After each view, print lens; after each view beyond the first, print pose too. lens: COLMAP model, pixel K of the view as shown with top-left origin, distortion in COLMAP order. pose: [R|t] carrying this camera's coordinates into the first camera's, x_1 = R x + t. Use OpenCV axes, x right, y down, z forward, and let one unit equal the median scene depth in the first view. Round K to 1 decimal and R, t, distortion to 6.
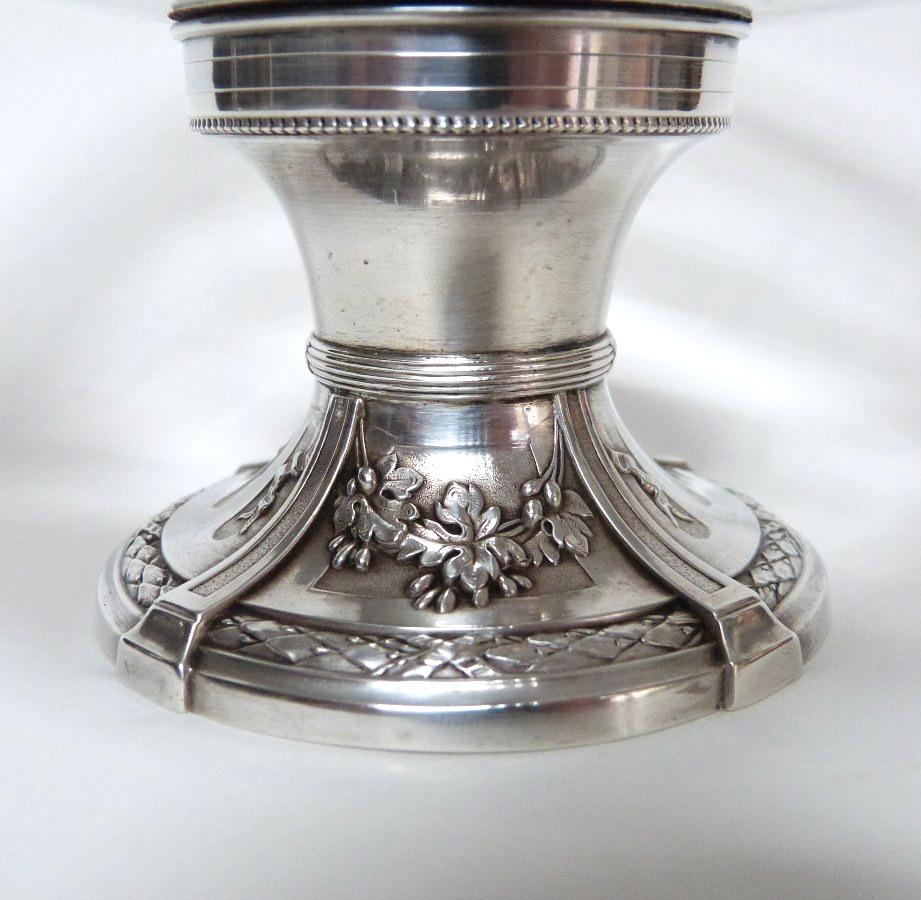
lens RADIAL K [[1211.2, 0, 467.4], [0, 1211.2, 475.6], [0, 0, 1]] dist [-0.080687, 0.000000]
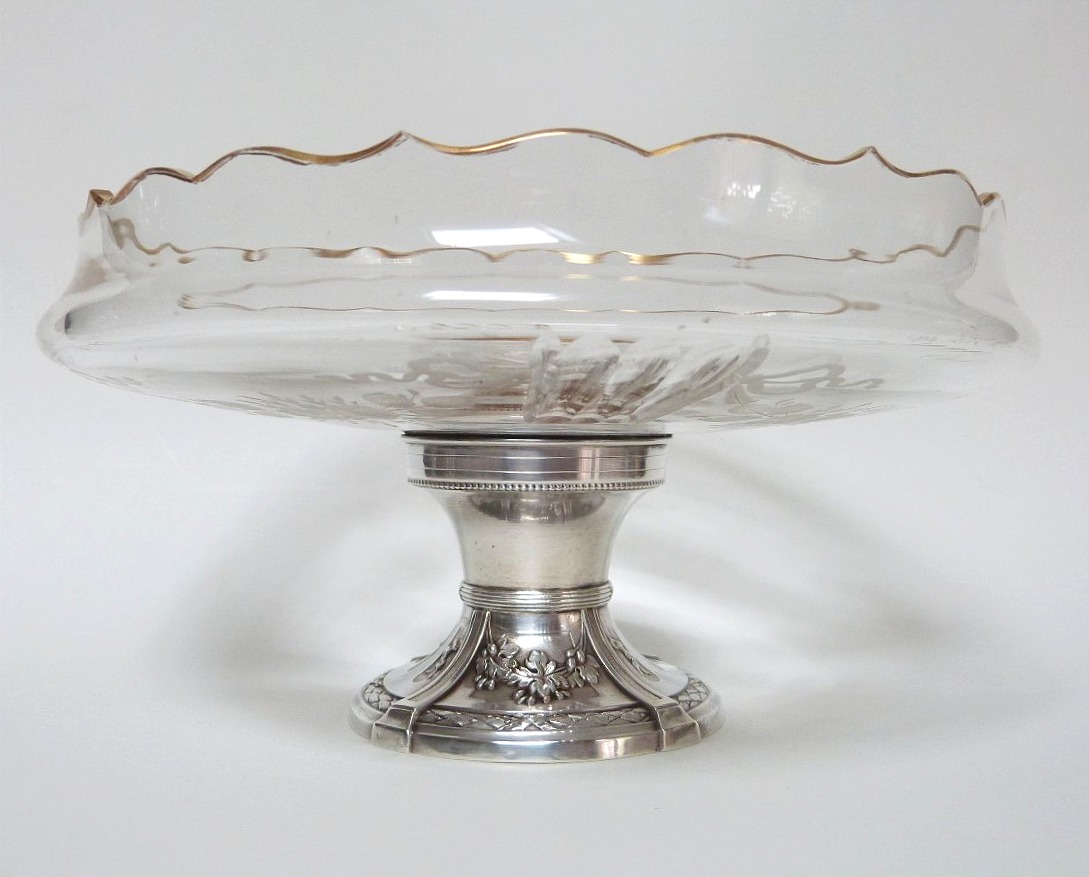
lens RADIAL K [[1300.0, 0, 545.3], [0, 1300.0, 440.2], [0, 0, 1]] dist [-0.076637, 0.000000]
pose [[0.999845, 0.005374, 0.016760, -0.031377], [-0.000871, 0.966199, -0.257796, 0.238782], [-0.017579, 0.257742, 0.966054, -1.301420]]
